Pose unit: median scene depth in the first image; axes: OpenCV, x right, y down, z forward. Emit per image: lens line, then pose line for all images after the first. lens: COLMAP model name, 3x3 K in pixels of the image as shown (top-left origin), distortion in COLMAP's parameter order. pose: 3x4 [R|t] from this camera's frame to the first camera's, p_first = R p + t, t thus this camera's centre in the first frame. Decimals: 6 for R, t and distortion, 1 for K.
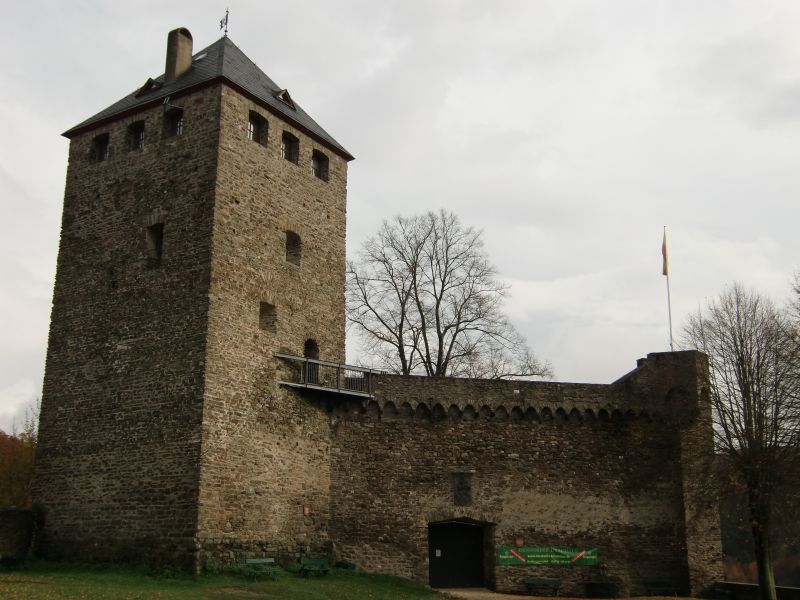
lens RADIAL K [[938.3, 0, 400.0], [0, 938.3, 300.0], [0, 0, 1]] dist [-0.160156, 0.446532]
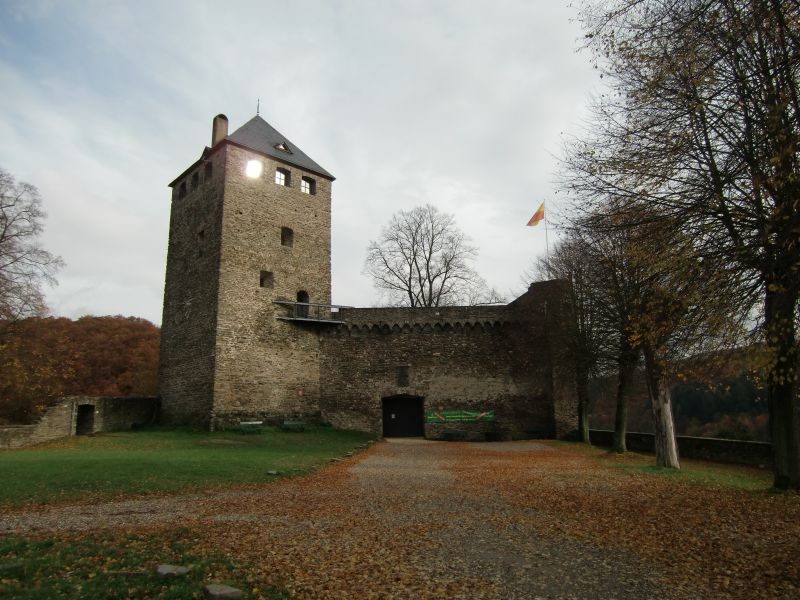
lens RADIAL K [[560.9, 0, 400.0], [0, 560.9, 300.0], [0, 0, 1]] dist [-0.115510, 0.167752]
pose [[0.973194, -0.073444, -0.217945, 0.293401], [0.085435, 0.995276, 0.046103, 0.027866], [0.213530, -0.063487, 0.974872, 0.068496]]
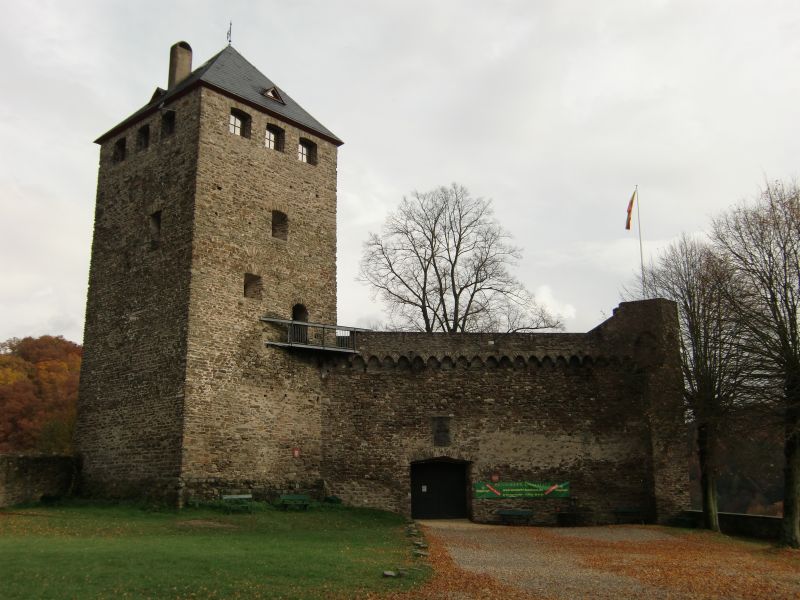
lens RADIAL K [[816.2, 0, 400.0], [0, 816.2, 300.0], [0, 0, 1]] dist [-0.159700, 0.357944]
pose [[0.988253, -0.047411, -0.145285, 0.173436], [0.052537, 0.998117, 0.031649, 0.012215], [0.143511, -0.038910, 0.988884, 0.035506]]
